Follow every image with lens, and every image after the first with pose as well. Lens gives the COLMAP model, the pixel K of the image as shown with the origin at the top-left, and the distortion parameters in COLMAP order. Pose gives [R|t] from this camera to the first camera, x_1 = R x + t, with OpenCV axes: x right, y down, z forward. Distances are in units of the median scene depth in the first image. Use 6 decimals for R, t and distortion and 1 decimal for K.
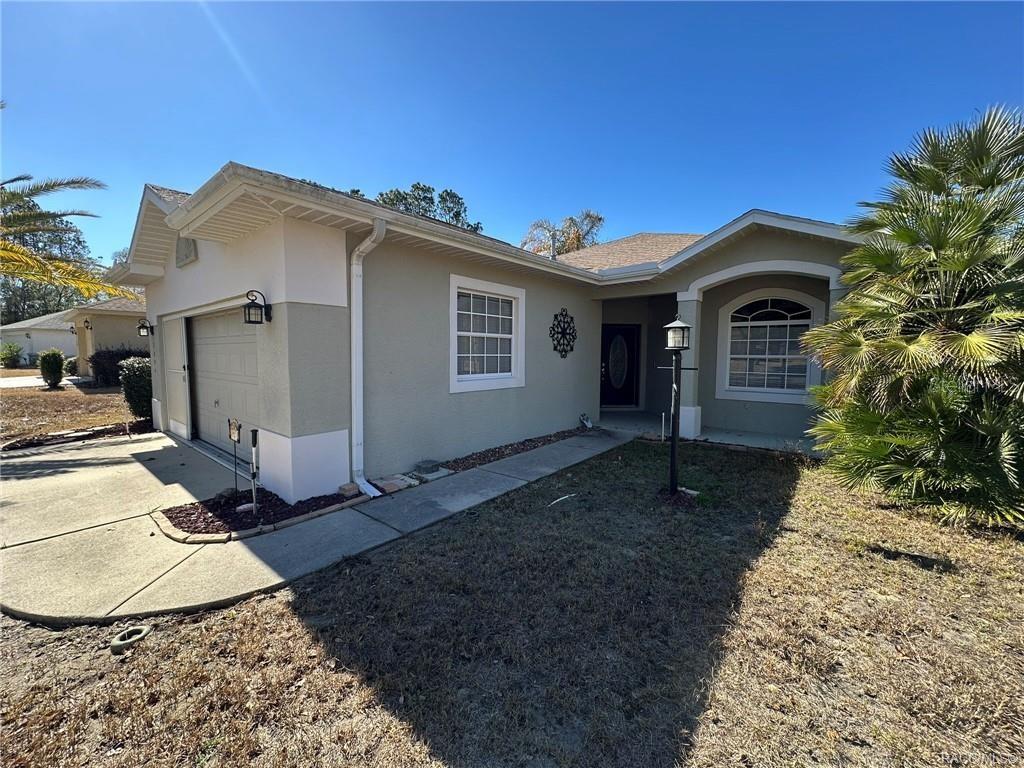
lens RADIAL K [[403.7, 0, 518.1], [0, 403.7, 382.5], [0, 0, 1]] dist [0.000292, -0.000191]
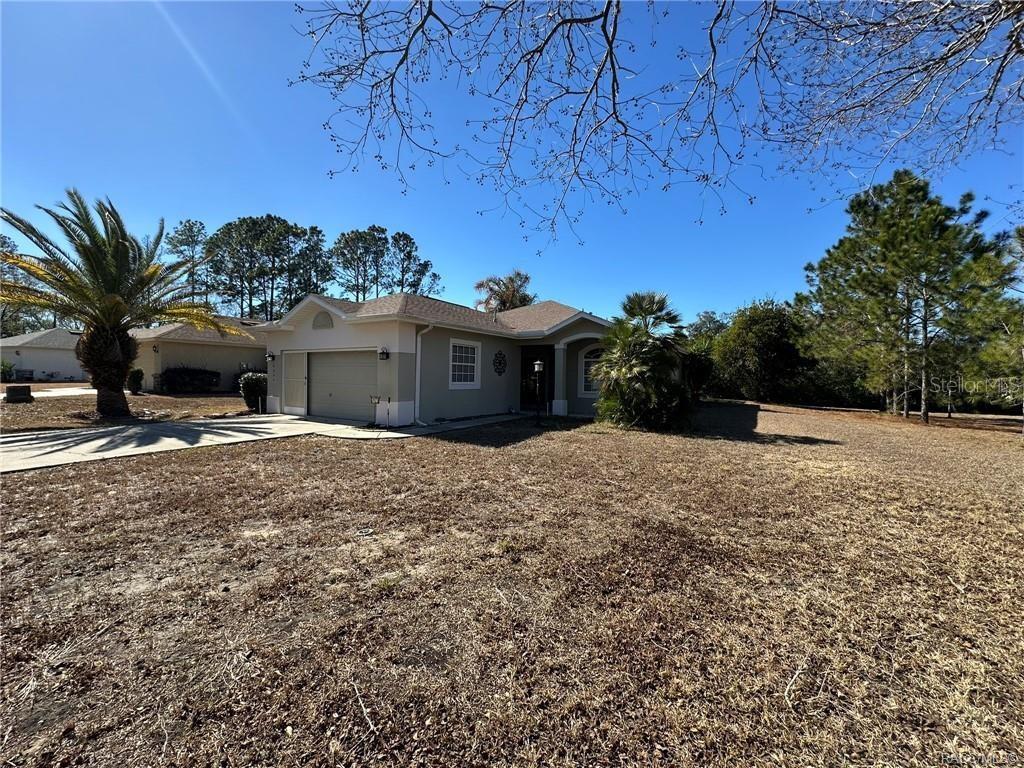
lens RADIAL K [[406.9, 0, 512.0], [0, 406.9, 384.0], [0, 0, 1]] dist [0.000509, 0.000143]
pose [[0.990249, 0.010085, 0.138943, -0.112475], [-0.002639, 0.998555, -0.053674, 0.096313], [-0.139284, 0.052784, 0.988845, -1.087446]]
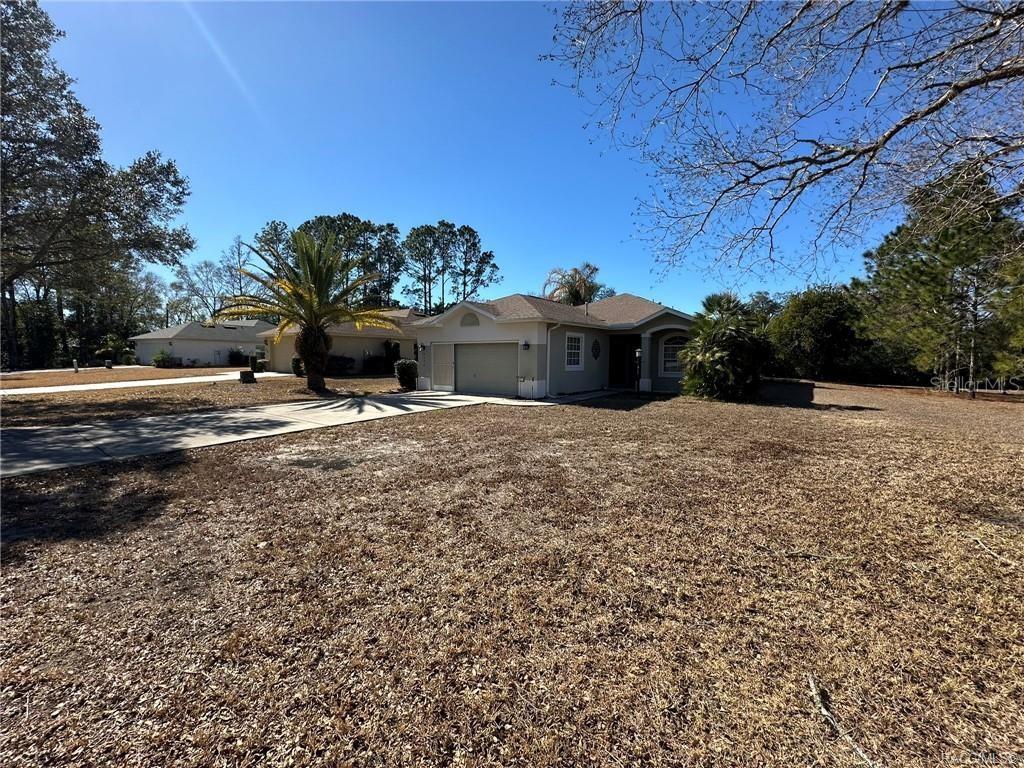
lens RADIAL K [[403.7, 0, 518.1], [0, 403.7, 382.5], [0, 0, 1]] dist [0.000292, -0.000191]
pose [[0.998352, -0.001296, 0.057366, -0.564859], [0.001864, 0.999950, -0.009837, 0.113862], [-0.057350, 0.009928, 0.998305, -1.601142]]
